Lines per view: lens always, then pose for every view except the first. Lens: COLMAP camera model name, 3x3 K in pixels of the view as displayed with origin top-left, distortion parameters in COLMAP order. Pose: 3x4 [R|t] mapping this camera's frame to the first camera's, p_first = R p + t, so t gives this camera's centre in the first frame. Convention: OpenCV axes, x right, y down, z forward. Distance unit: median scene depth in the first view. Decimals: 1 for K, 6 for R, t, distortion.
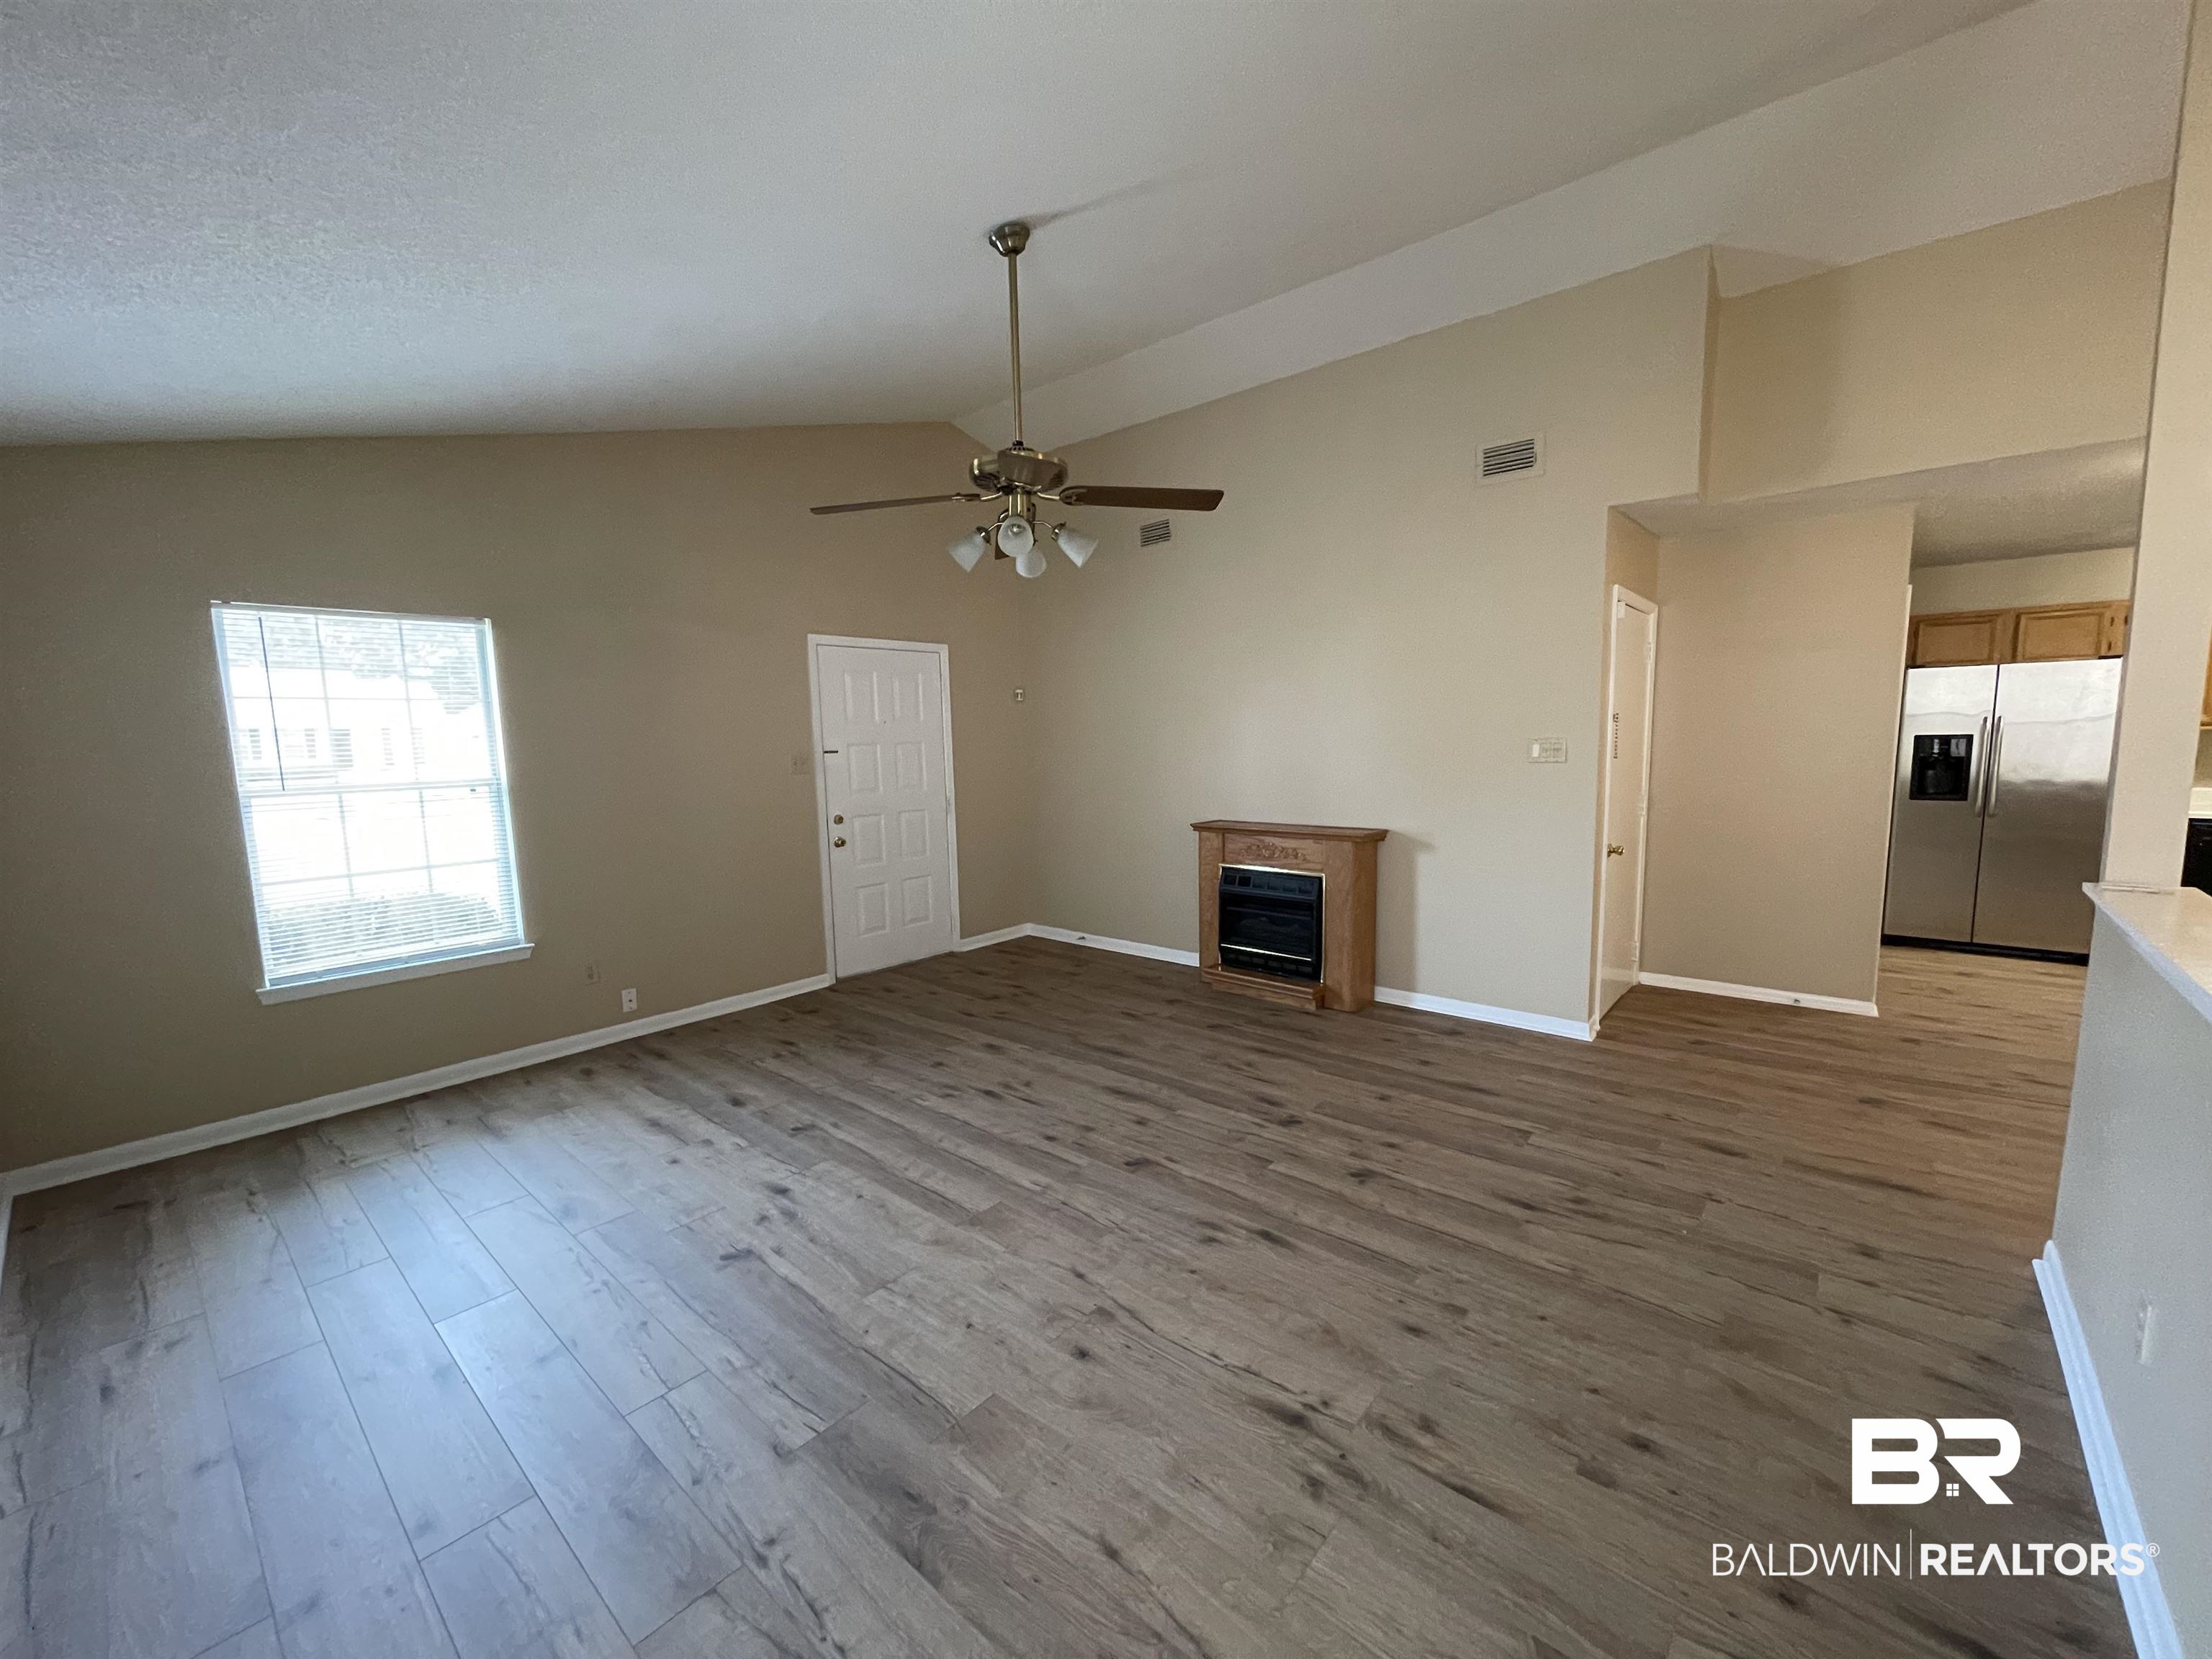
lens RADIAL K [[894.6, 0, 1105.3], [0, 894.6, 834.6], [0, 0, 1]] dist [0.000176, 0.001861]
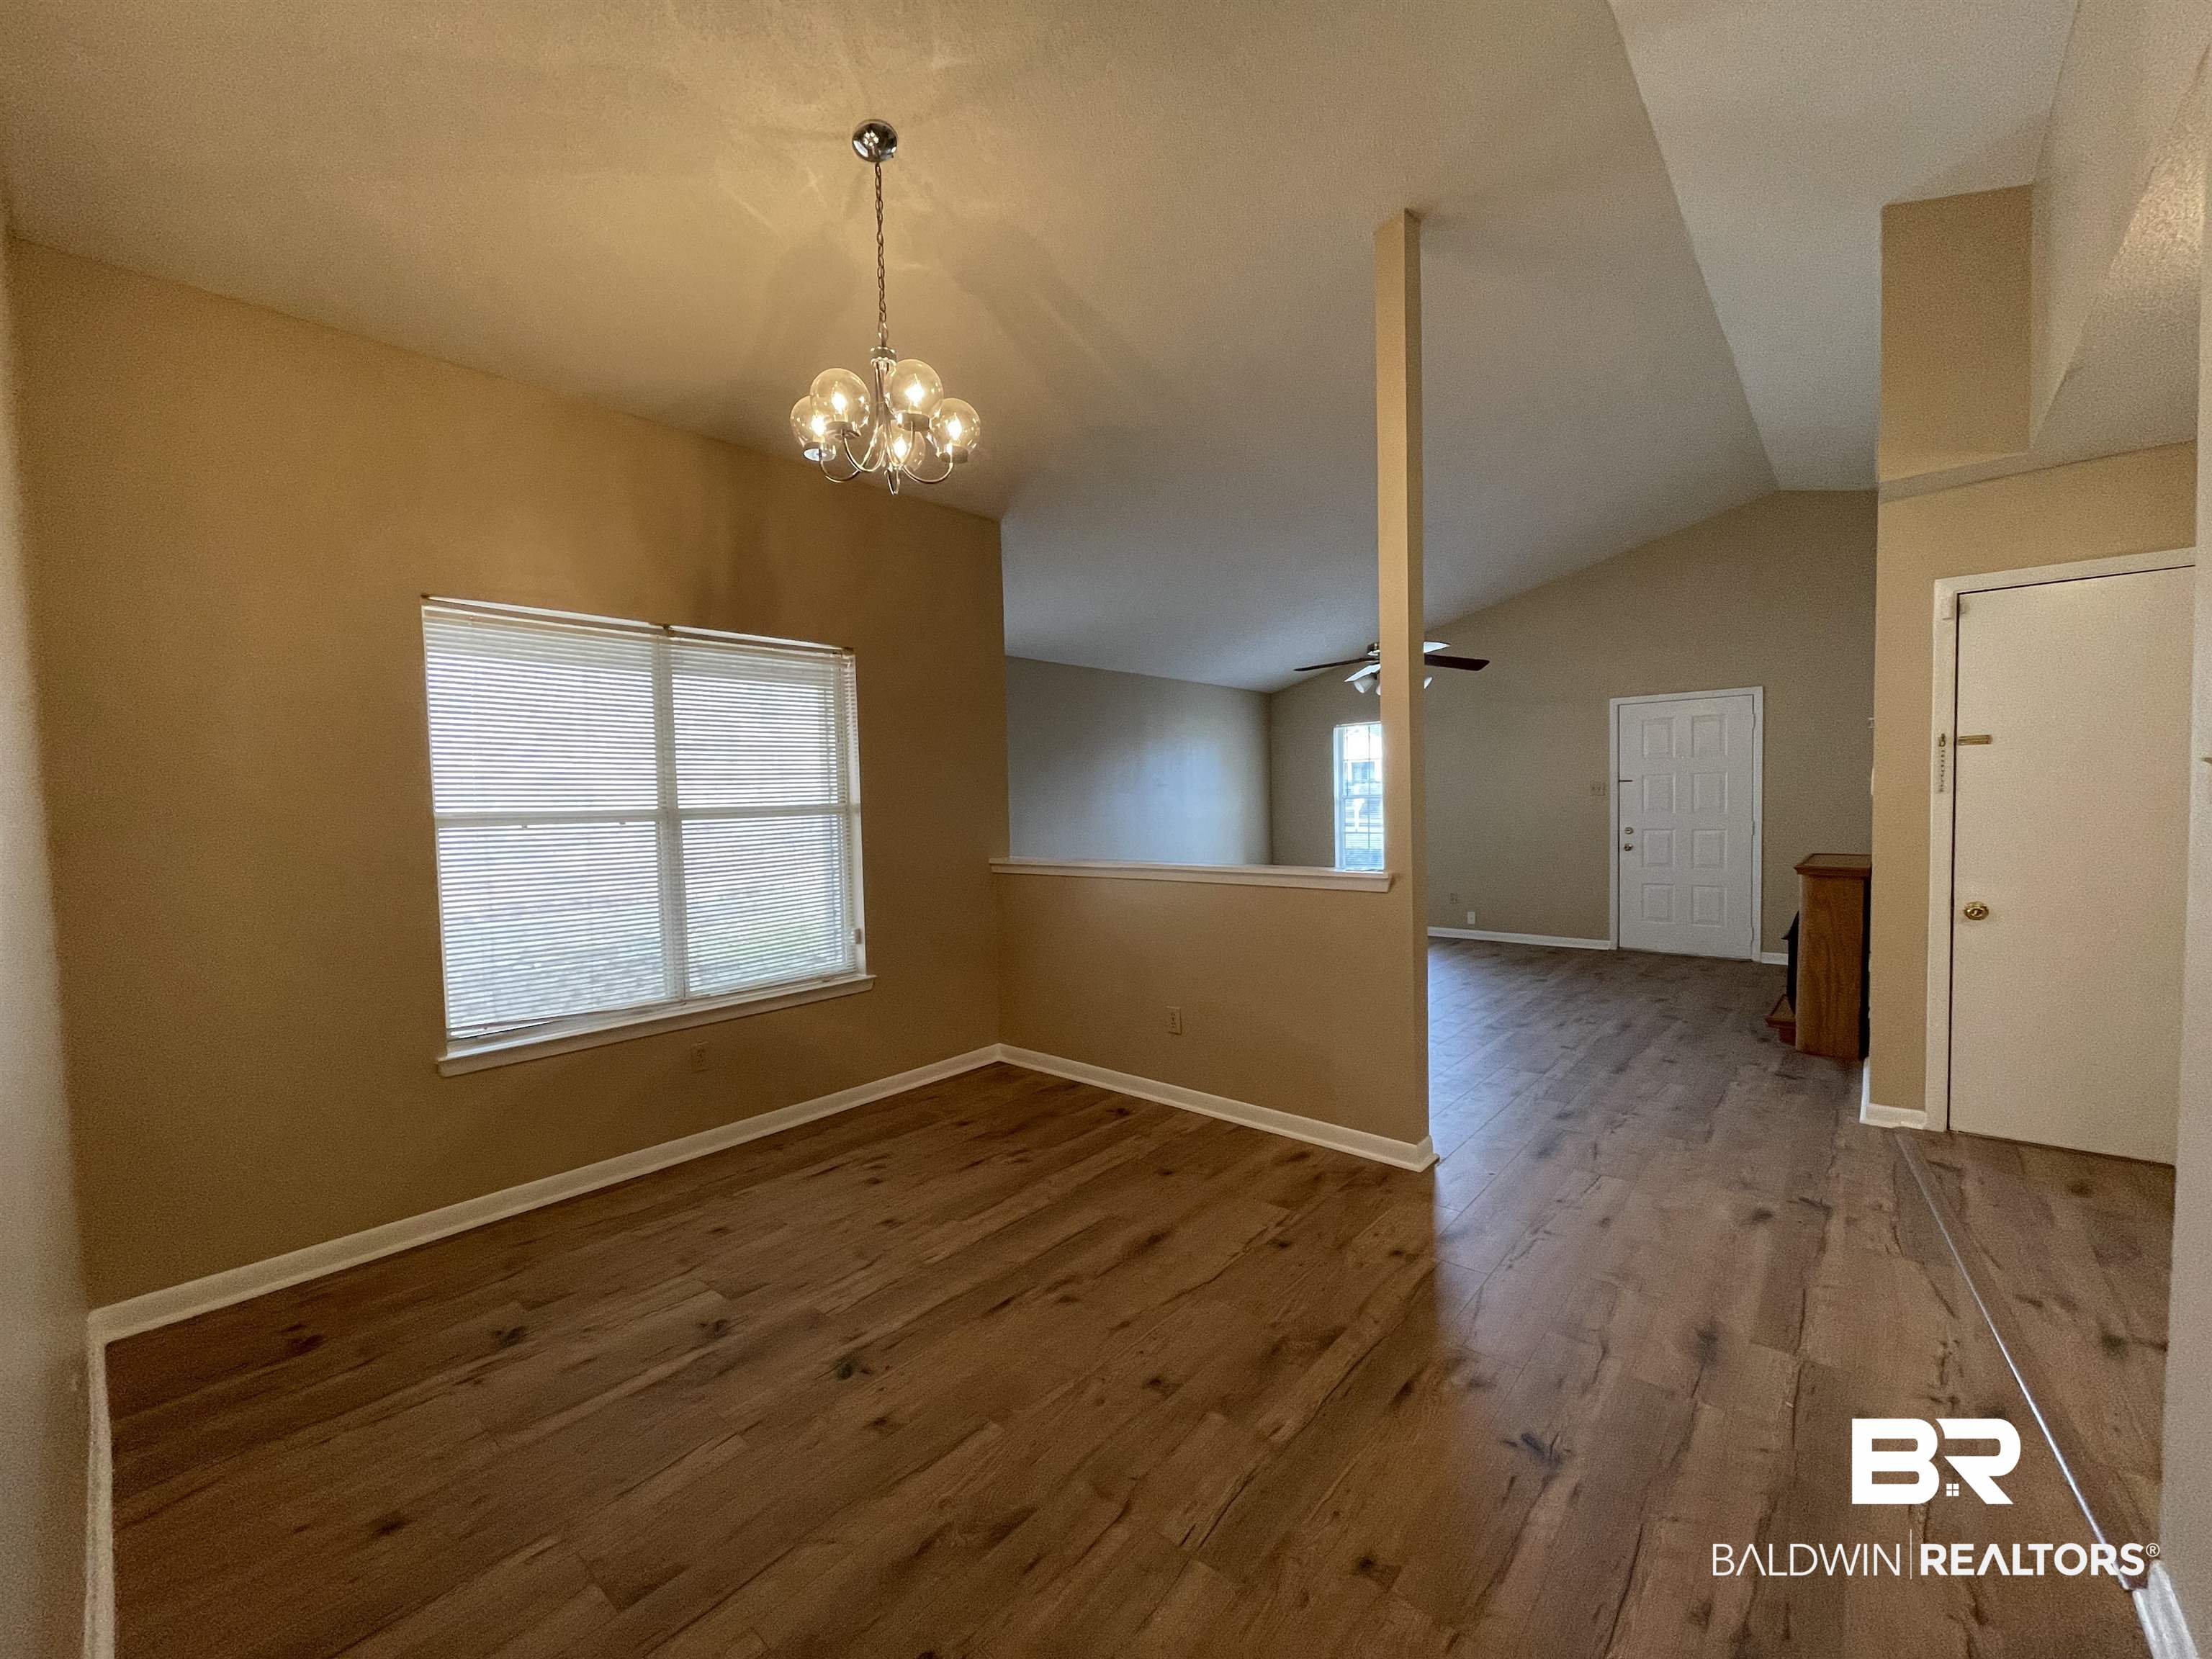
lens RADIAL K [[894.6, 0, 1100.8], [0, 894.6, 838.4], [0, 0, 1]] dist [0.000176, 0.001861]
pose [[-0.008435, 0.063289, -0.997960, 1.548704], [-0.094140, 0.993512, 0.063803, -0.024030], [0.995523, 0.094487, -0.002422, 0.297910]]
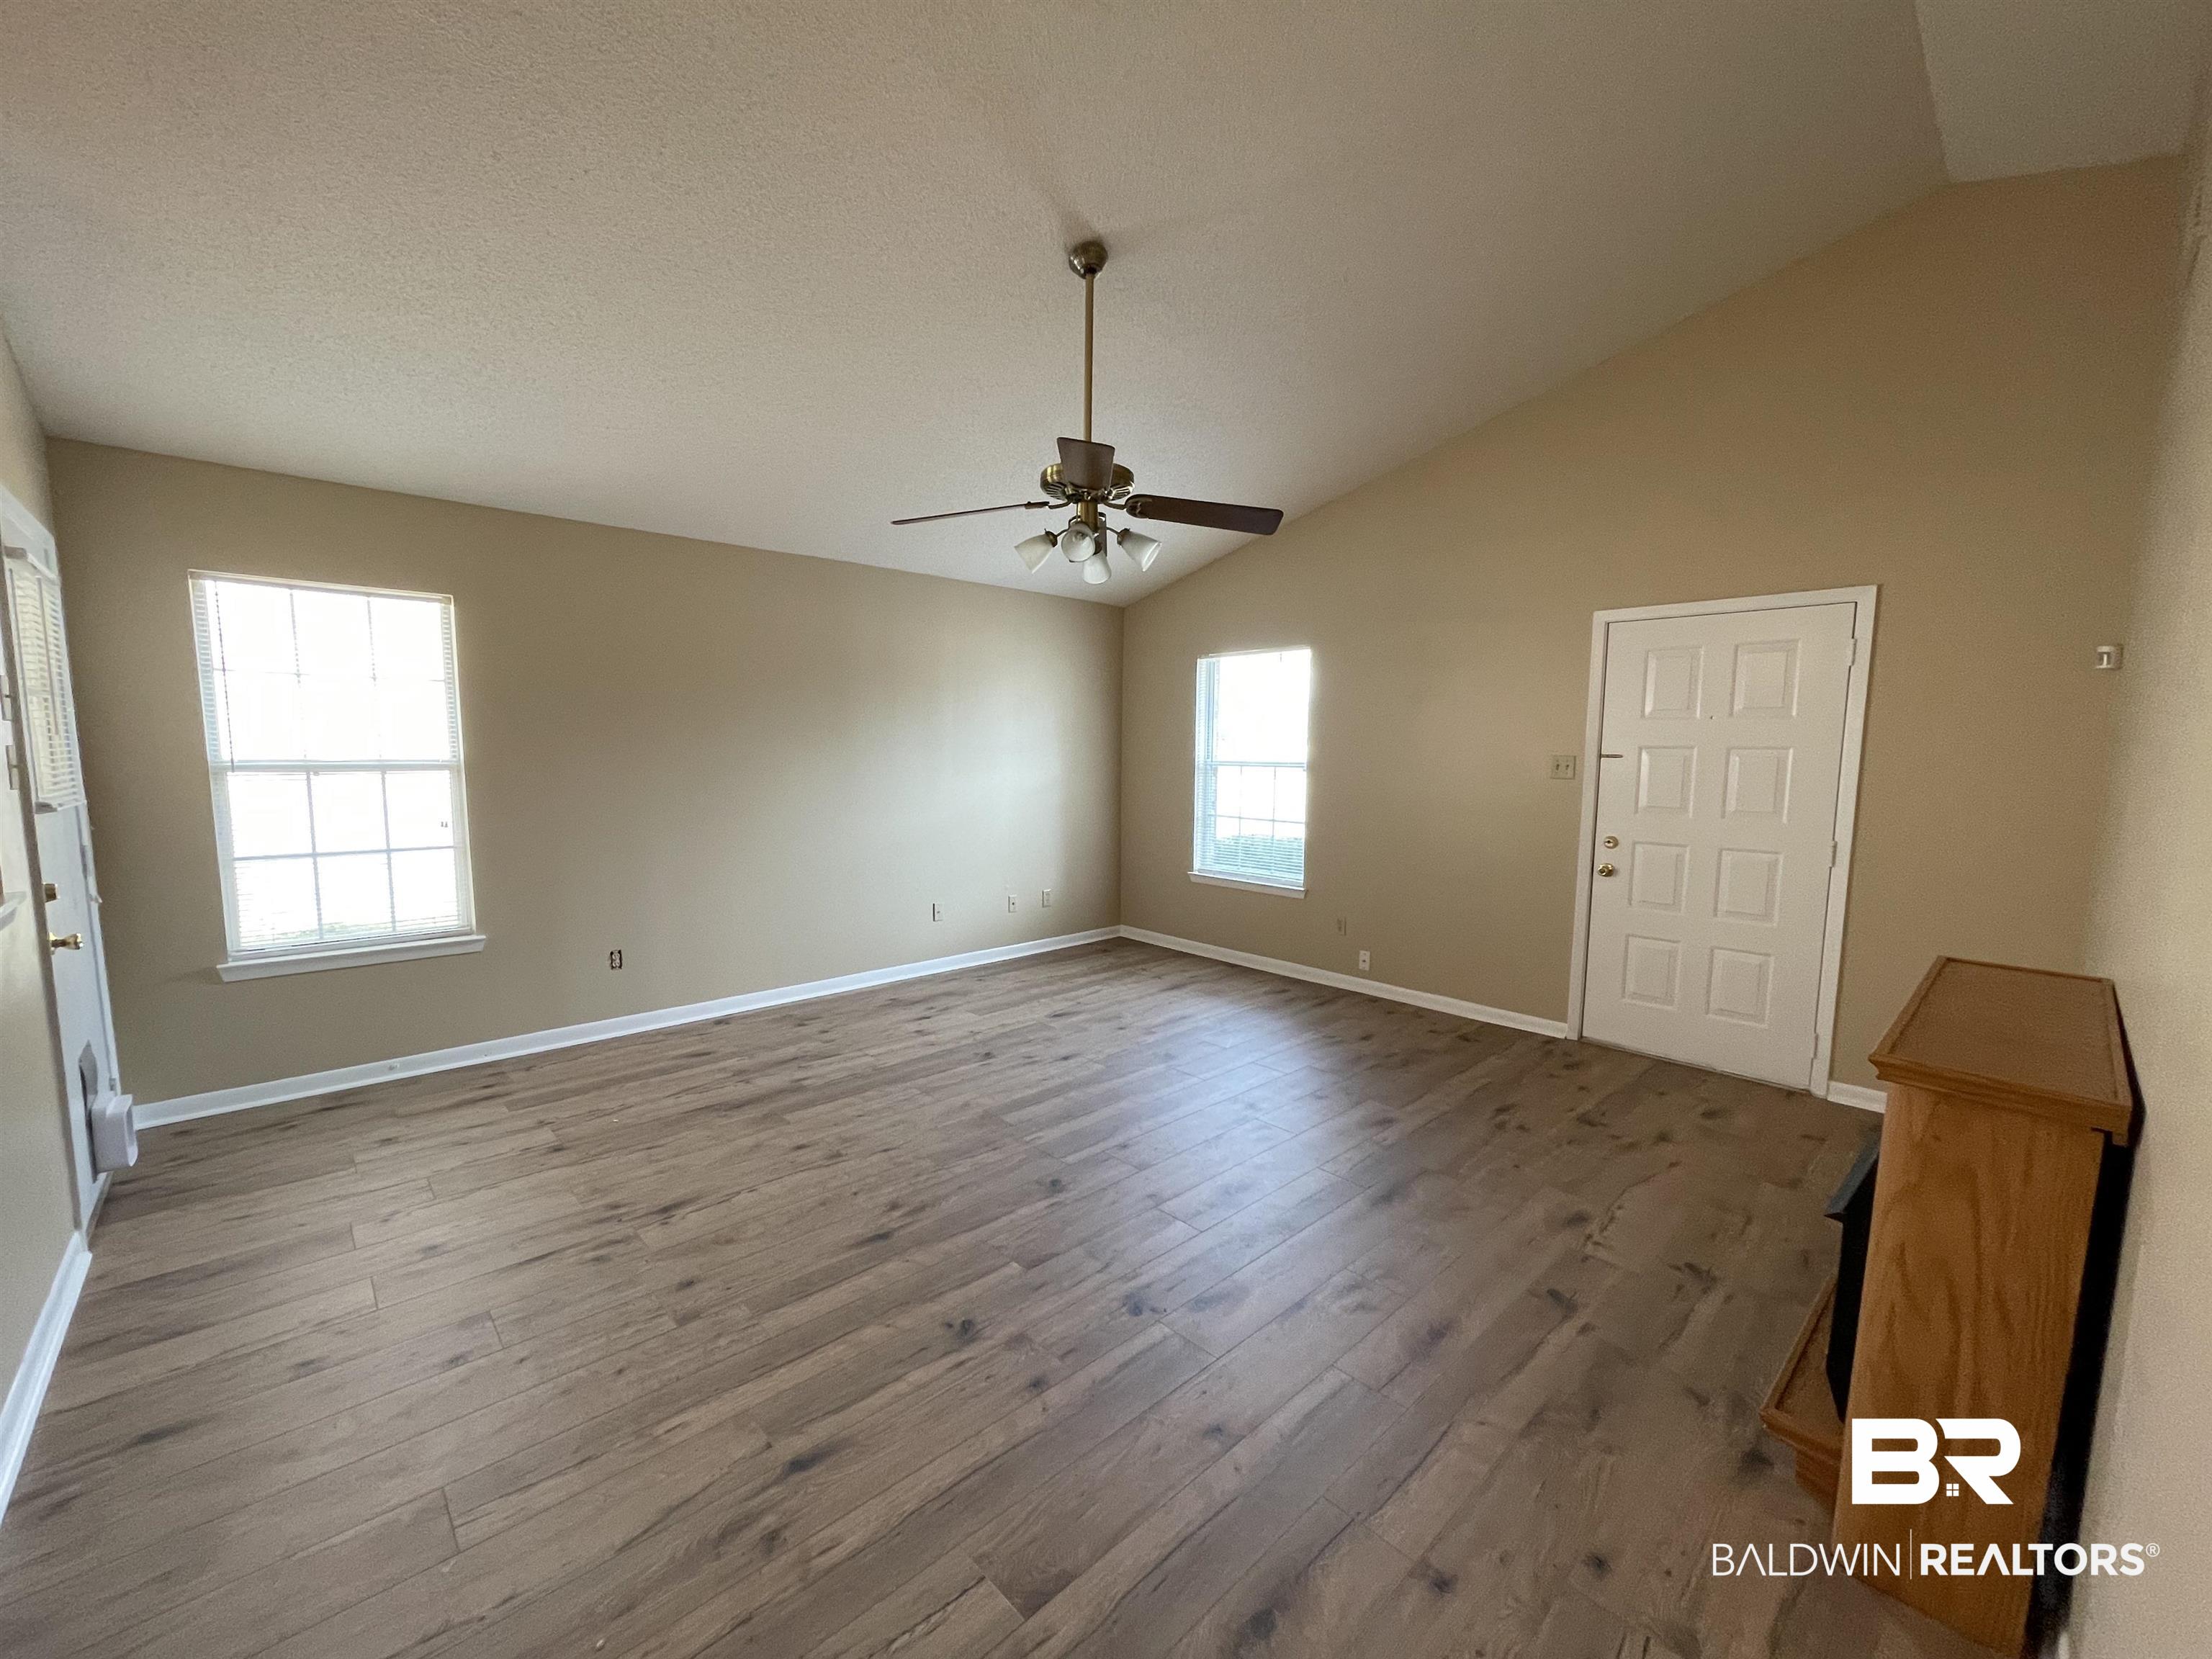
lens RADIAL K [[894.6, 0, 1095.0], [0, 894.6, 839.7], [0, 0, 1]] dist [0.000176, 0.001861]
pose [[-0.106838, 0.127745, -0.986036, 0.768940], [-0.120966, 0.982675, 0.140416, -0.109326], [0.986890, 0.134279, -0.089534, 0.901122]]
